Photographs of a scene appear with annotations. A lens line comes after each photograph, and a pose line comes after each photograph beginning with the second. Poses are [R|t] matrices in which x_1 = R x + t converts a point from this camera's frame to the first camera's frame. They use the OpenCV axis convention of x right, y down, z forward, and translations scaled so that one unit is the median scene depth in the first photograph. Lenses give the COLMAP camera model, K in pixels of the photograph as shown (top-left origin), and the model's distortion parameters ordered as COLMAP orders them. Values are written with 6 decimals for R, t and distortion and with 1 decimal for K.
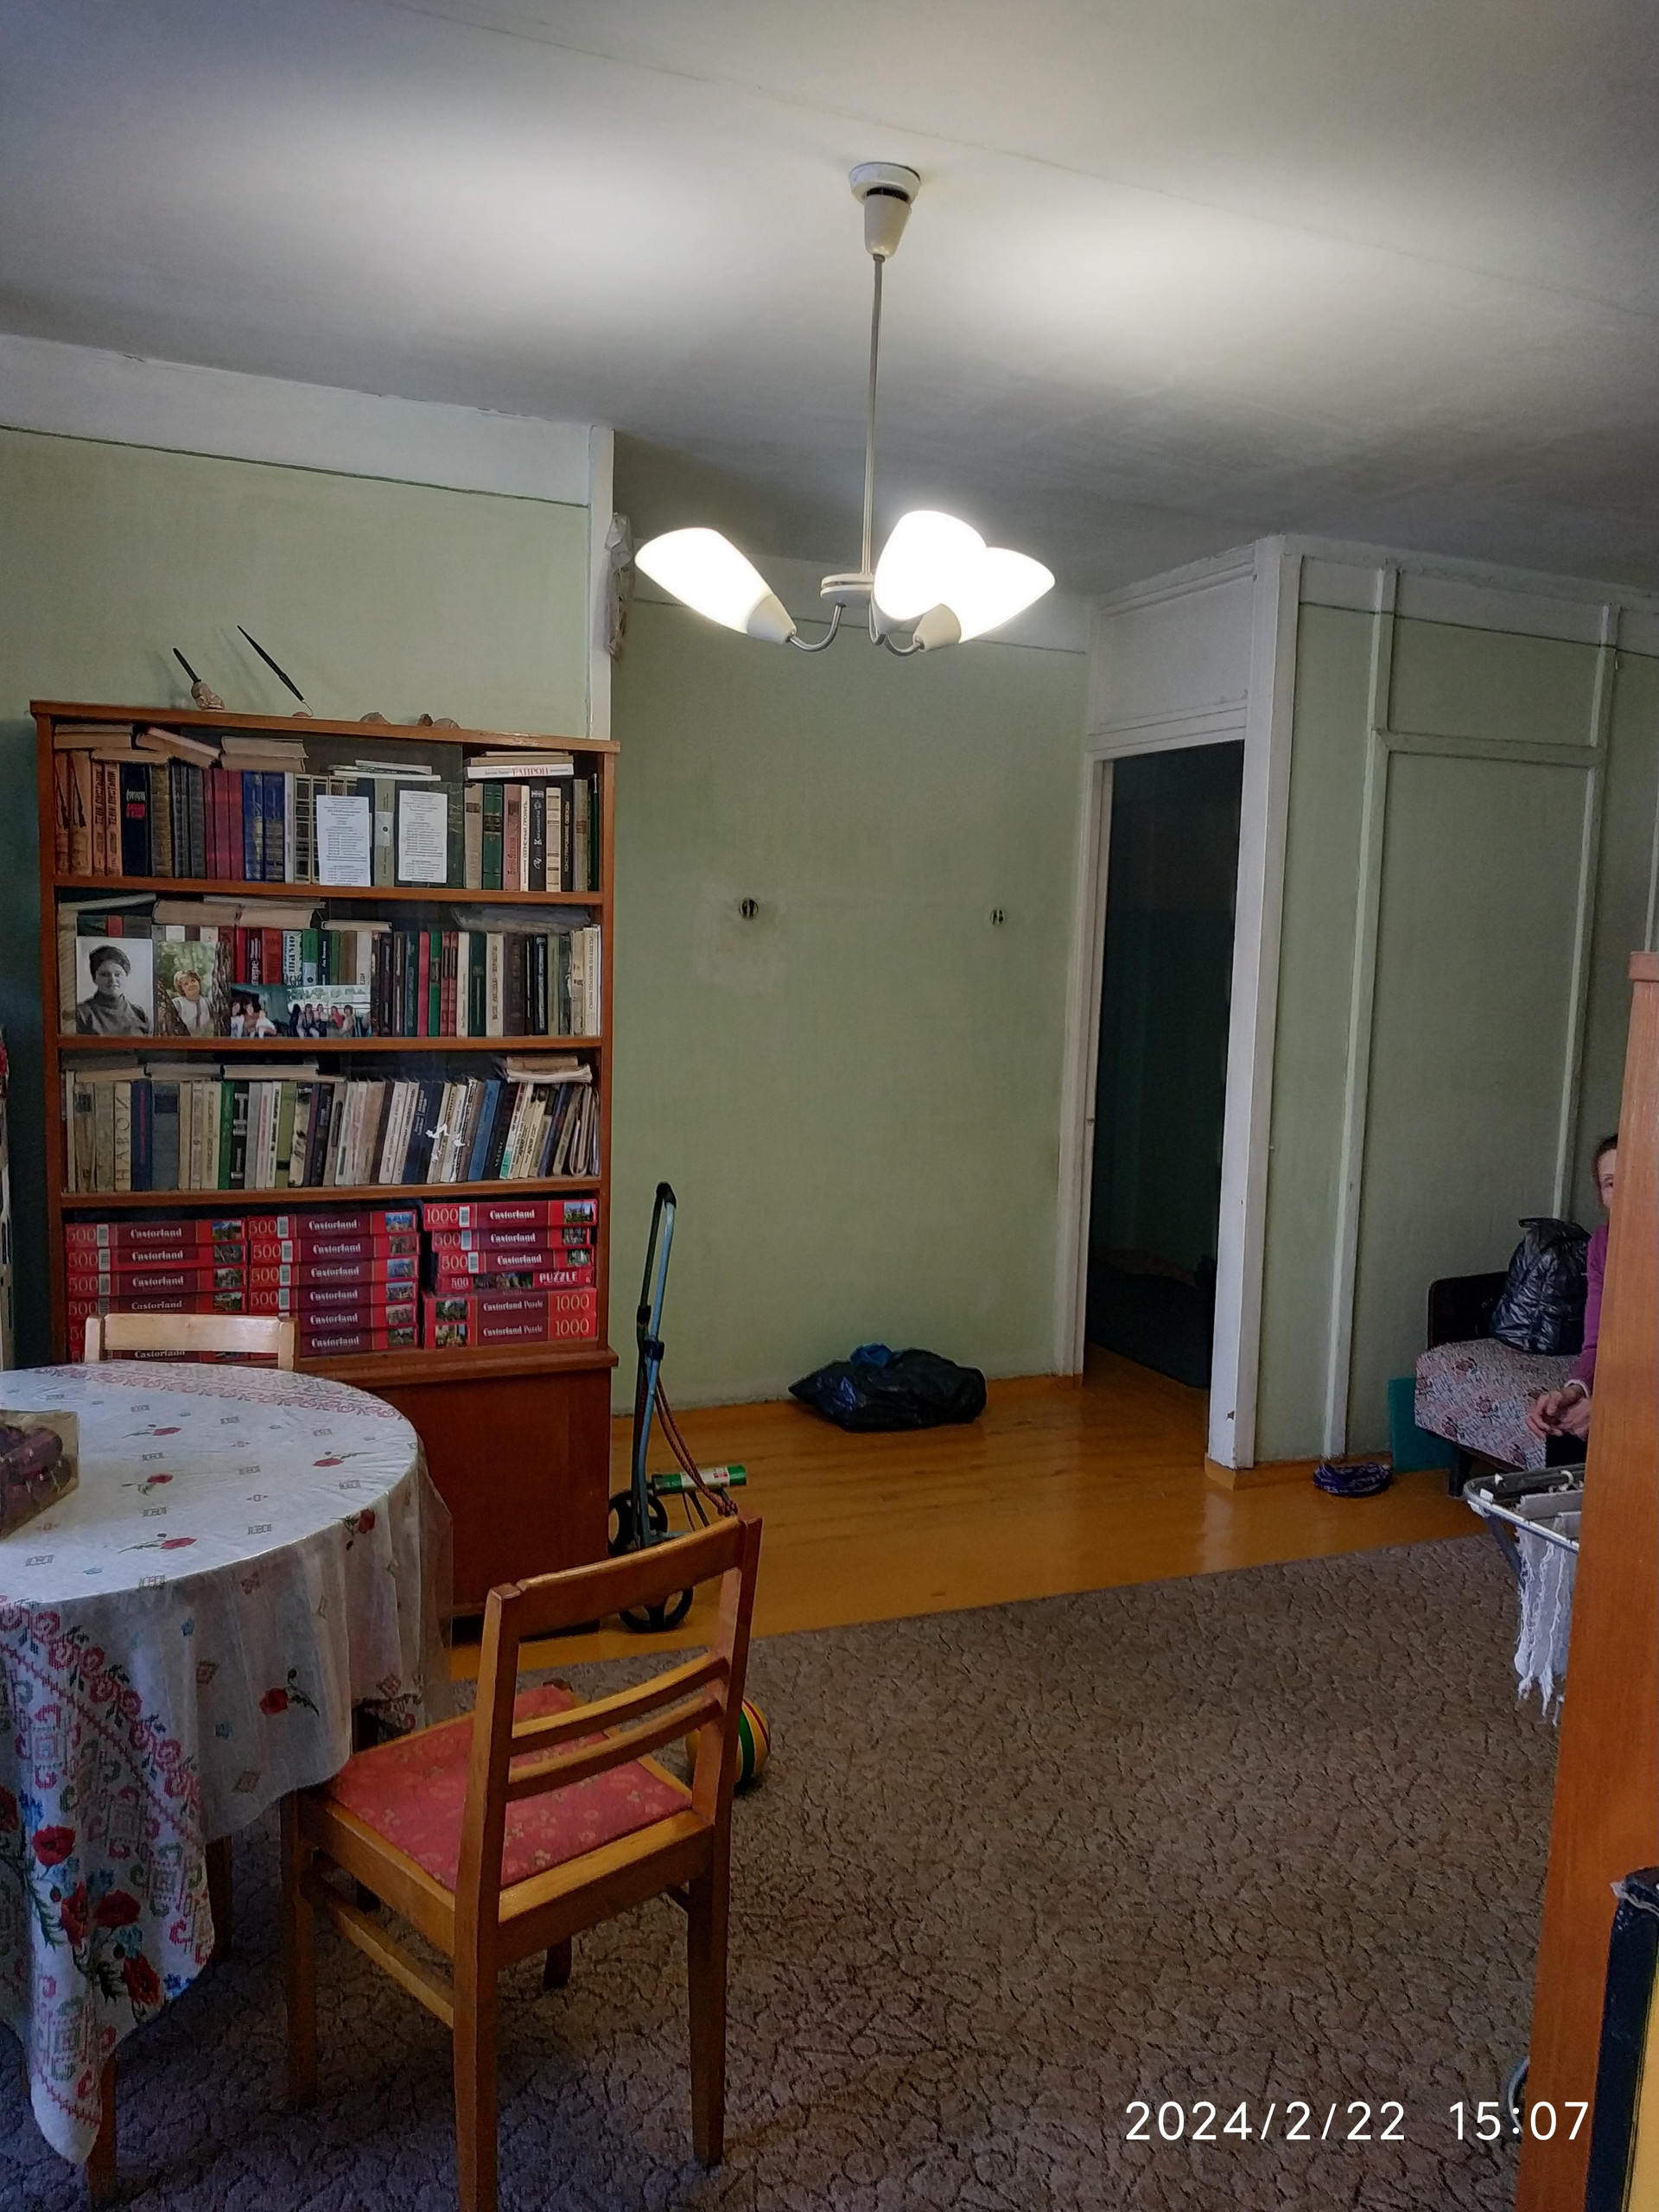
lens RADIAL K [[1598.8, 0, 823.5], [0, 1598.8, 1101.0], [0, 0, 1]] dist [0.027894, -0.044482]
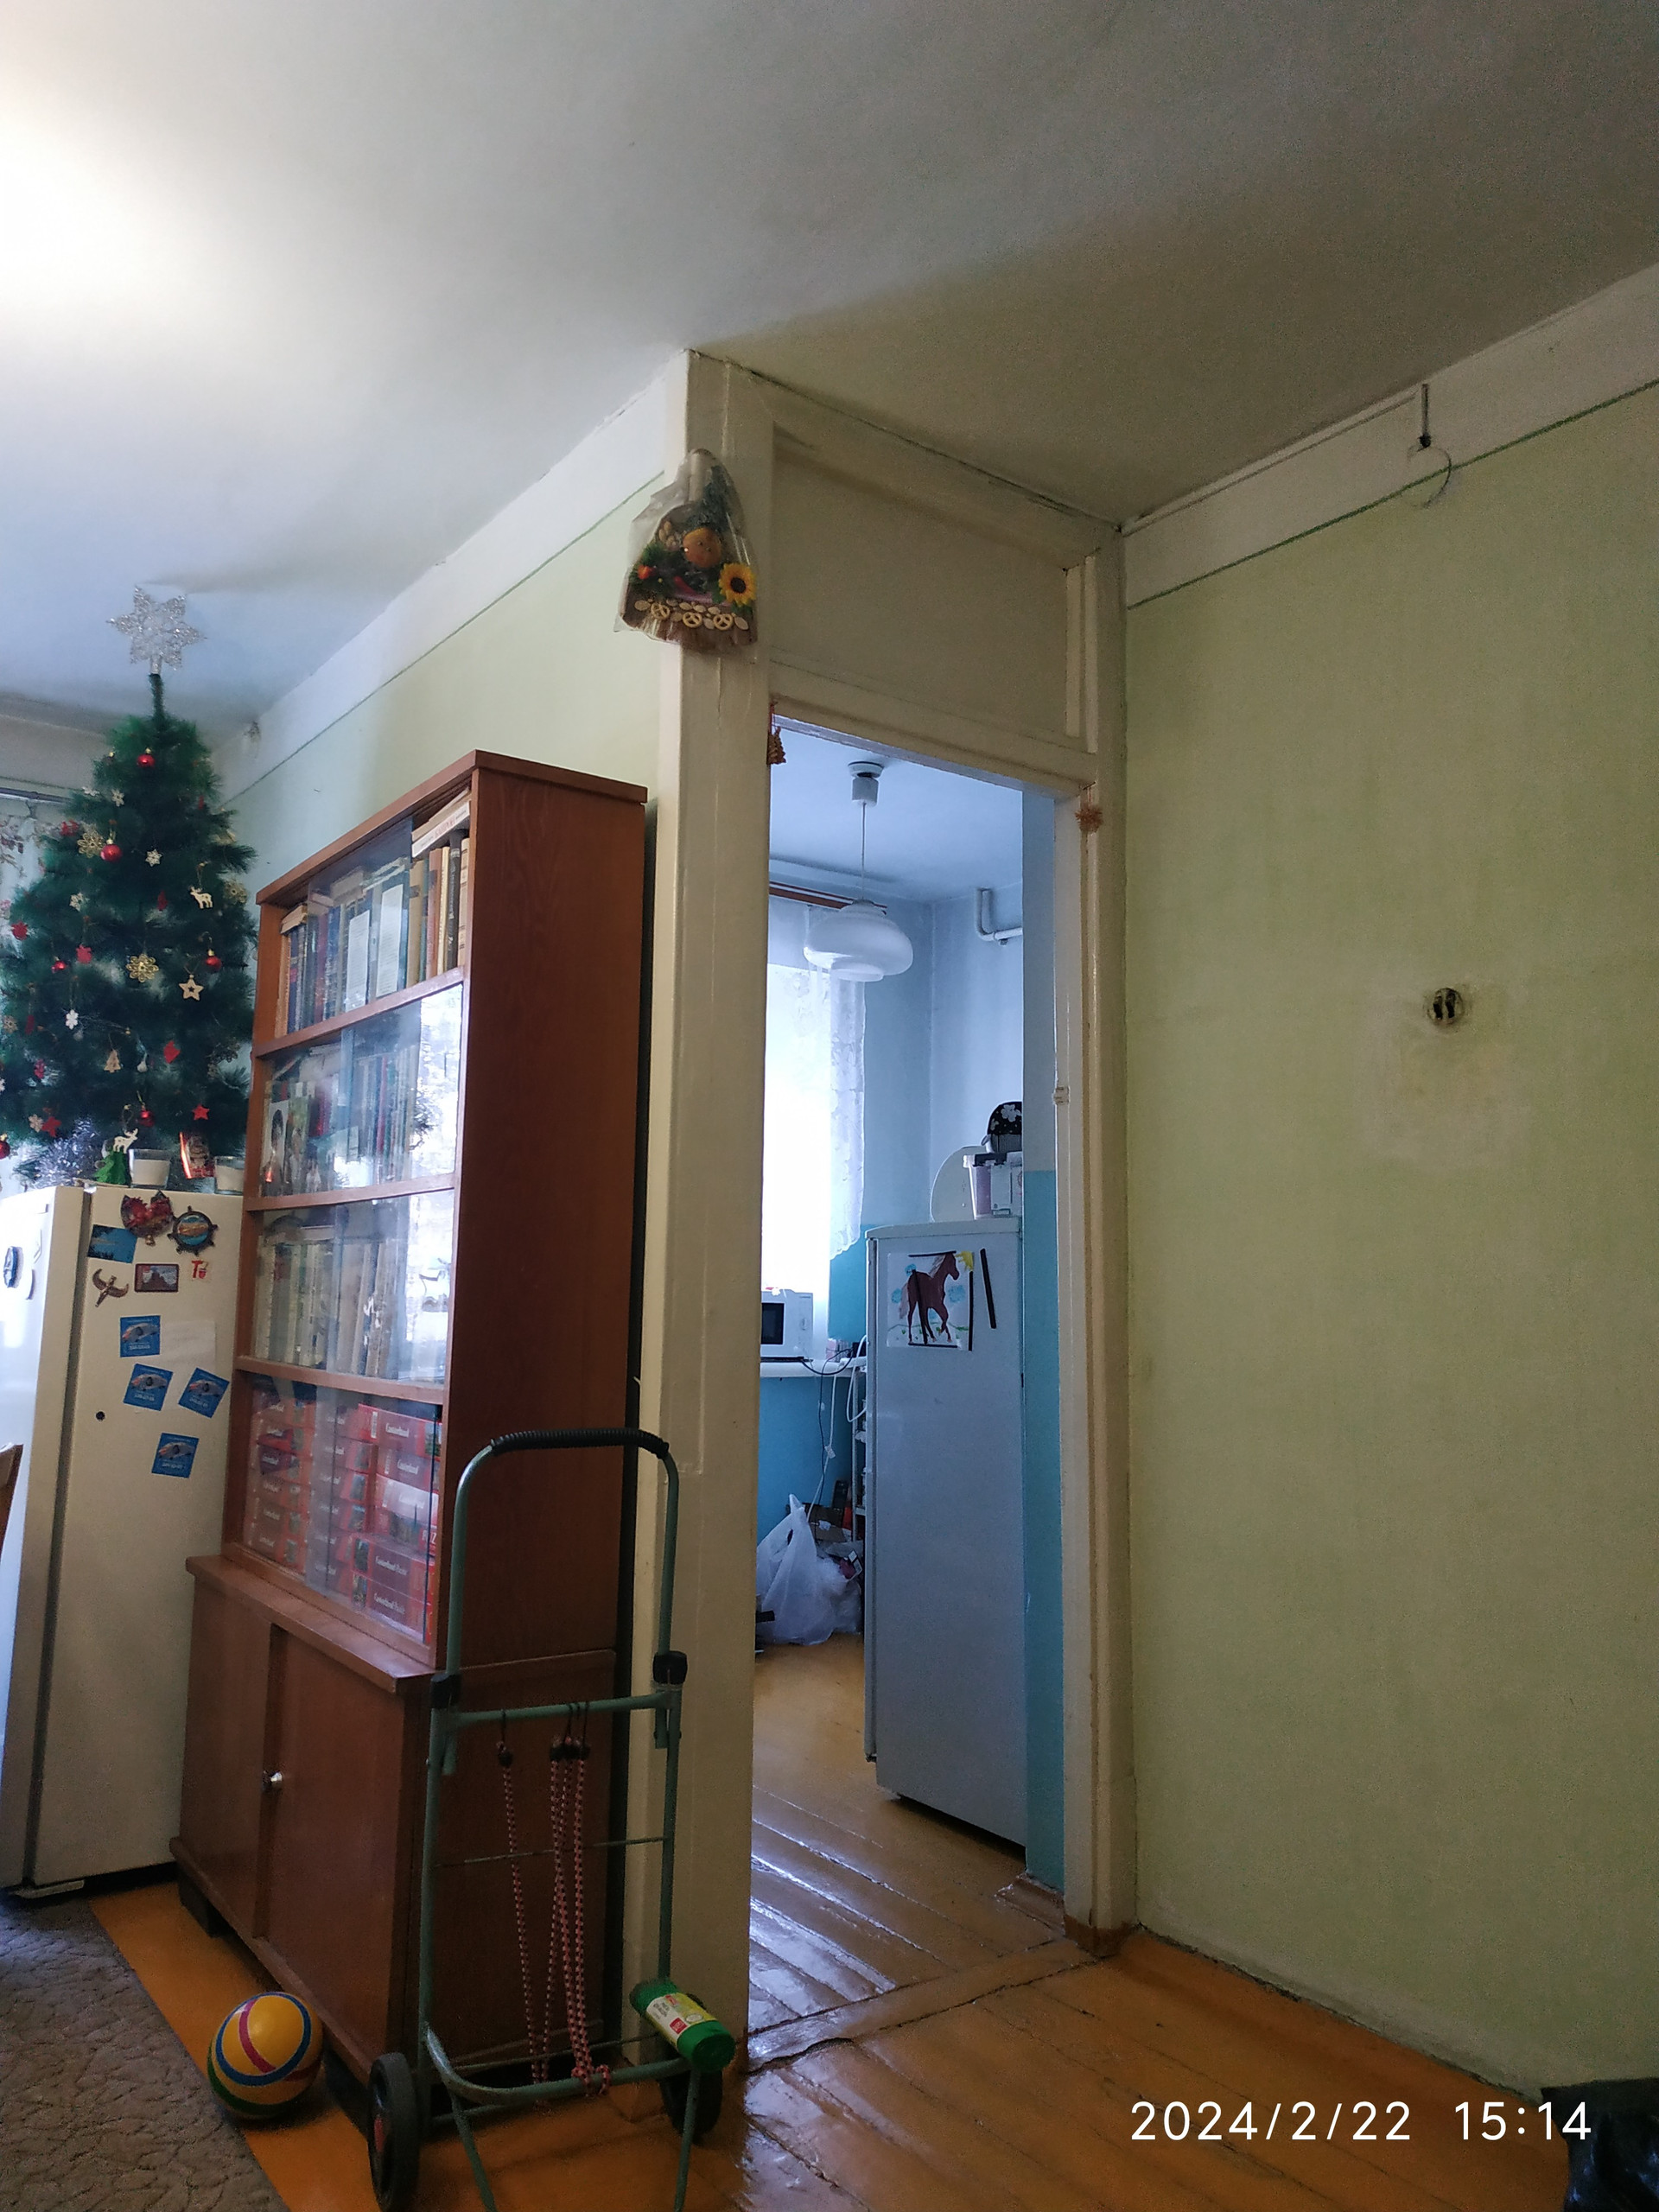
lens RADIAL K [[1573.2, 0, 829.3], [0, 1573.2, 1119.3], [0, 0, 1]] dist [-0.008373, -0.002727]
pose [[0.256176, -0.126195, -0.958357, 0.570975], [-0.115955, 0.980270, -0.160076, 0.026179], [0.959650, 0.152134, 0.236489, 1.057501]]
